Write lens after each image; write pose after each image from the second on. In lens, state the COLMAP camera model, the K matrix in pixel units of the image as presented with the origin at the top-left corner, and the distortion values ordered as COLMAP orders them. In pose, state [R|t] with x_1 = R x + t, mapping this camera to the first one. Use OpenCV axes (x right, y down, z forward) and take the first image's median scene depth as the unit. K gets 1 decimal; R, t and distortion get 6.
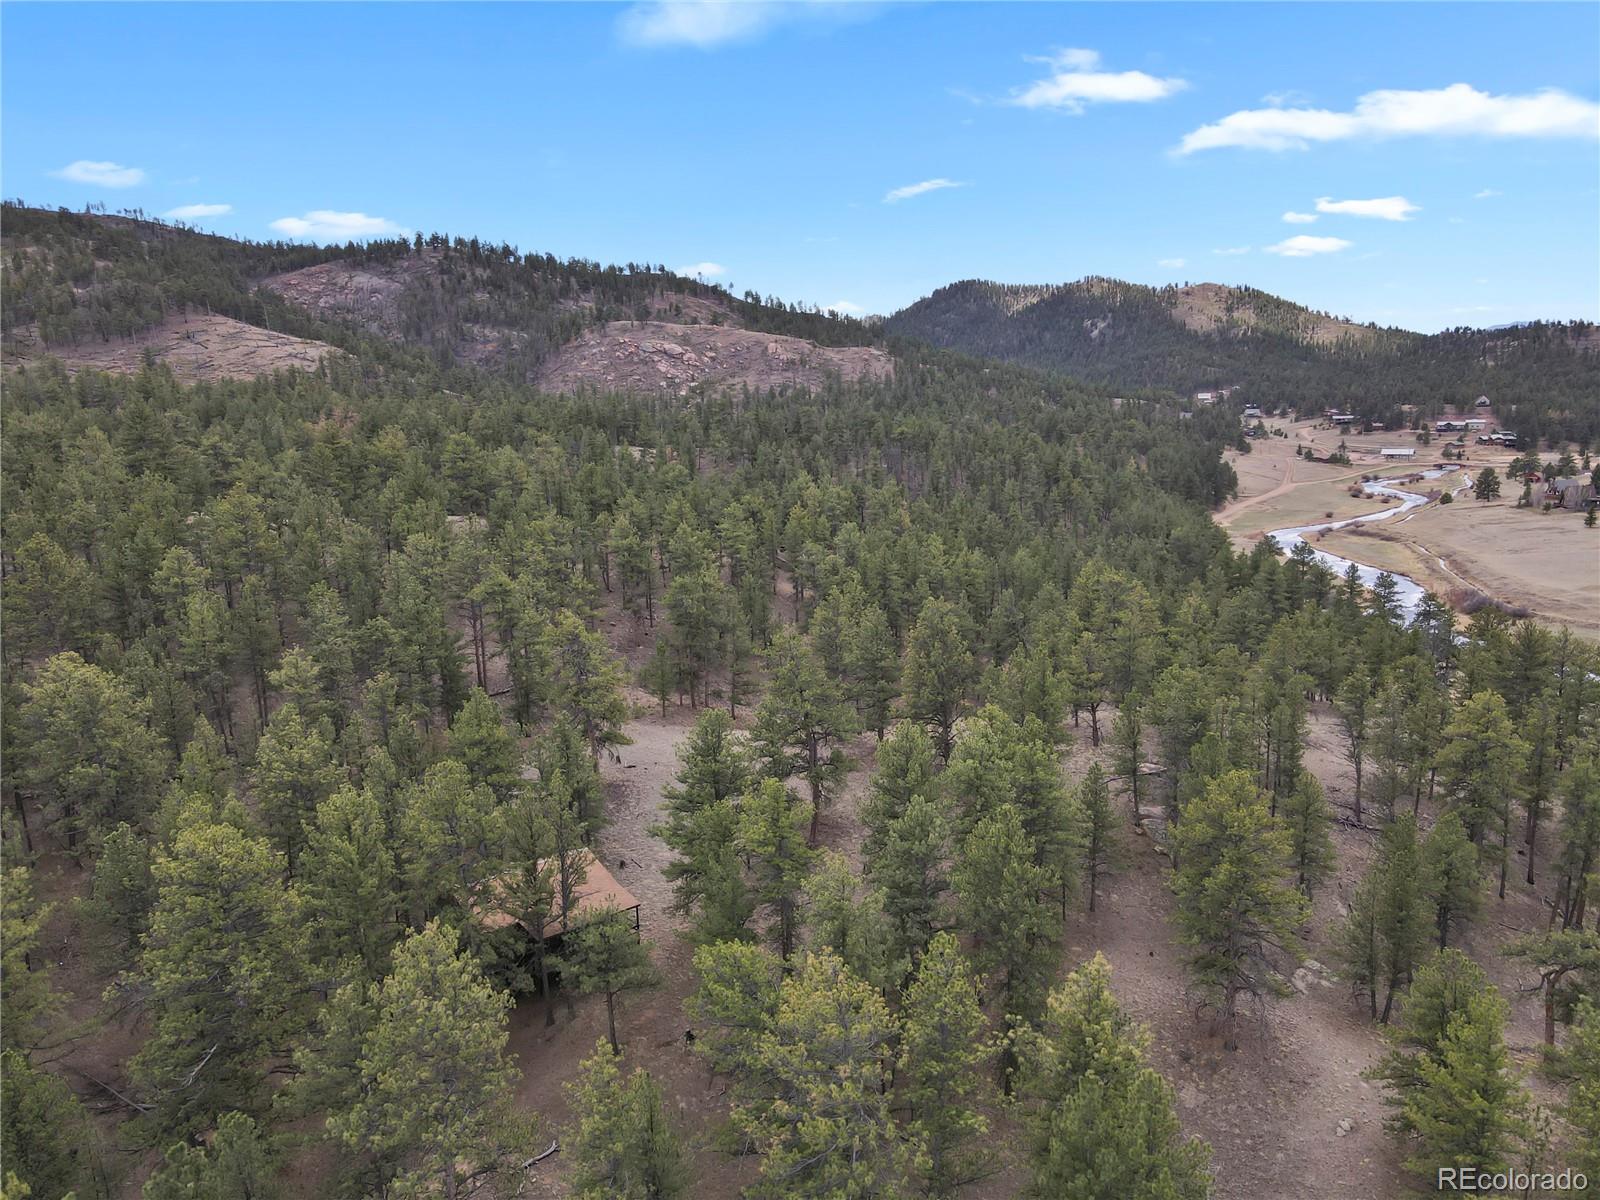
lens RADIAL K [[1157.4, 0, 806.0], [0, 1157.4, 600.9], [0, 0, 1]] dist [0.010034, 0.001500]
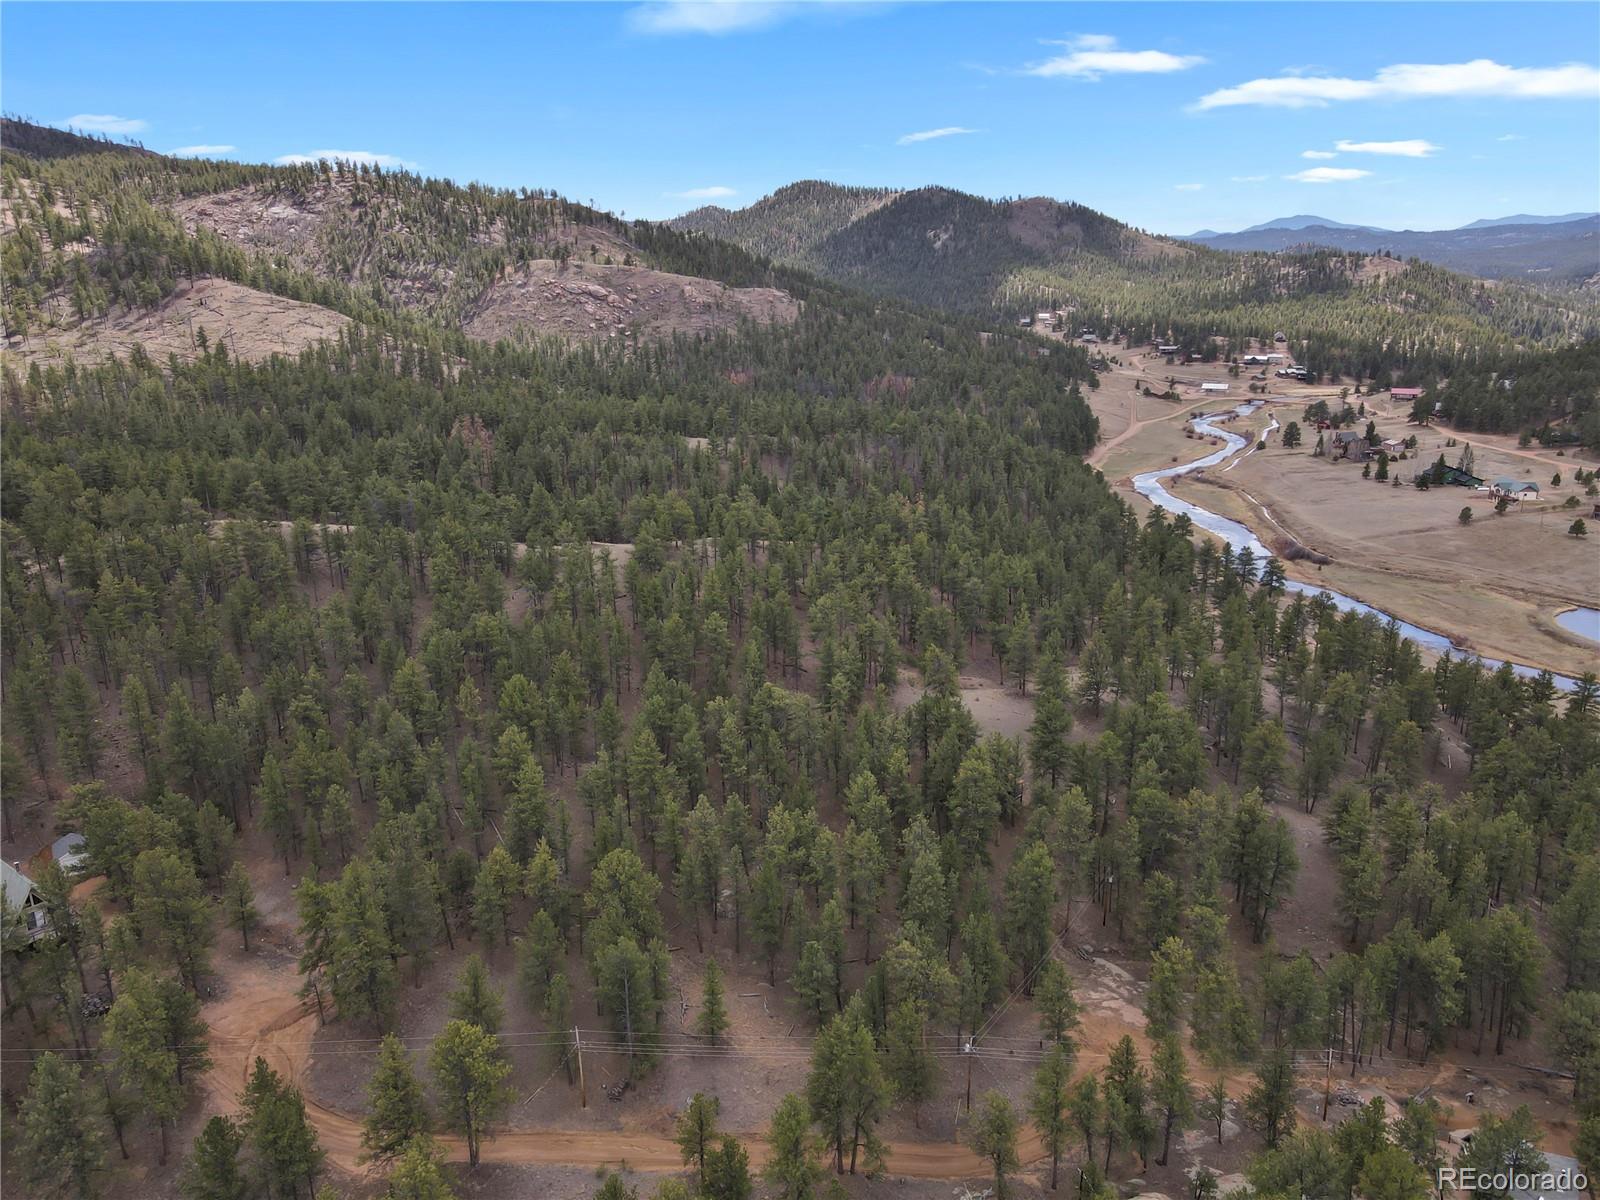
lens RADIAL K [[1153.8, 0, 805.3], [0, 1153.8, 595.2], [0, 0, 1]] dist [0.010799, 0.005732]
pose [[0.988077, -0.024495, 0.151997, -0.092385], [0.009843, 0.995293, 0.096407, -0.034788], [-0.153643, -0.093761, 0.983668, -0.122418]]
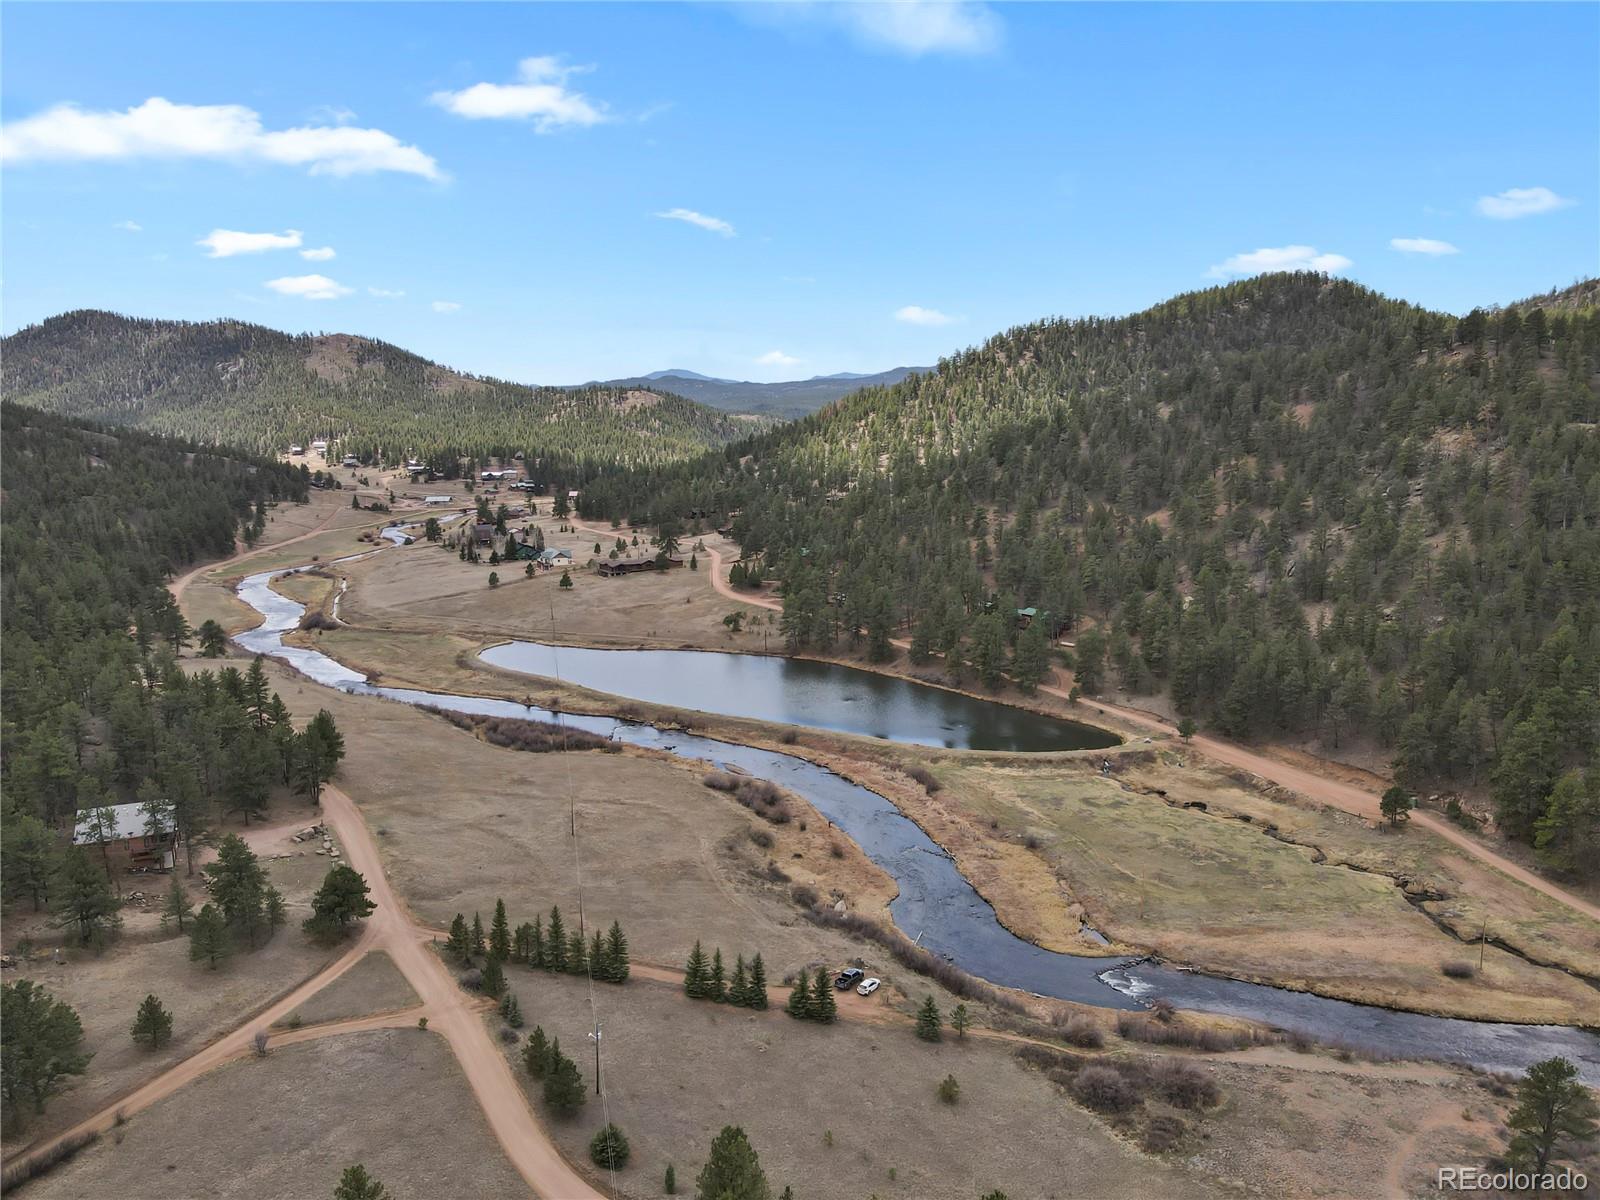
lens RADIAL K [[1153.8, 0, 805.3], [0, 1153.8, 595.2], [0, 0, 1]] dist [0.010799, 0.005732]
pose [[0.796720, -0.077551, 0.599352, 0.076336], [0.095901, 0.995390, 0.001313, 0.010086], [-0.596691, 0.056433, 0.800484, -0.223645]]
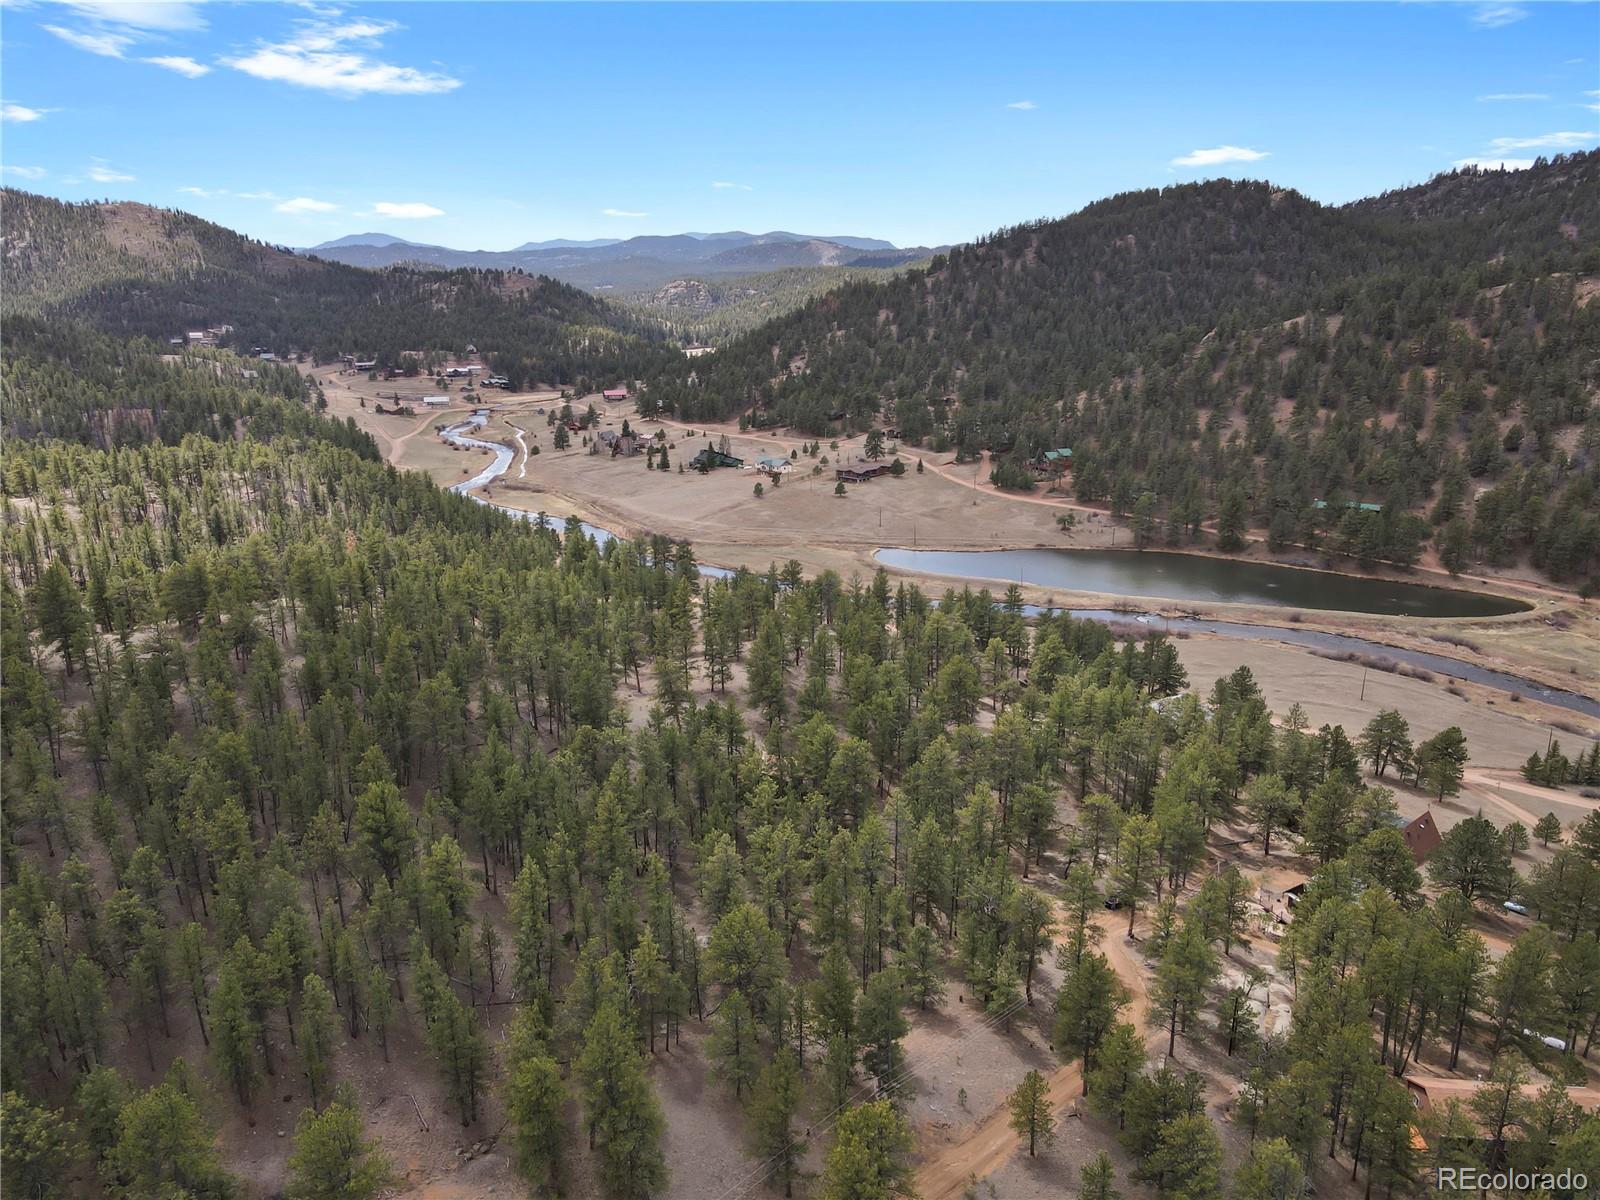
lens RADIAL K [[1153.8, 0, 805.3], [0, 1153.8, 595.2], [0, 0, 1]] dist [0.010799, 0.005732]
pose [[0.632505, -0.183719, 0.752453, -0.193686], [0.125849, 0.982930, 0.134205, -0.042643], [-0.764264, 0.009810, 0.644829, -0.066162]]
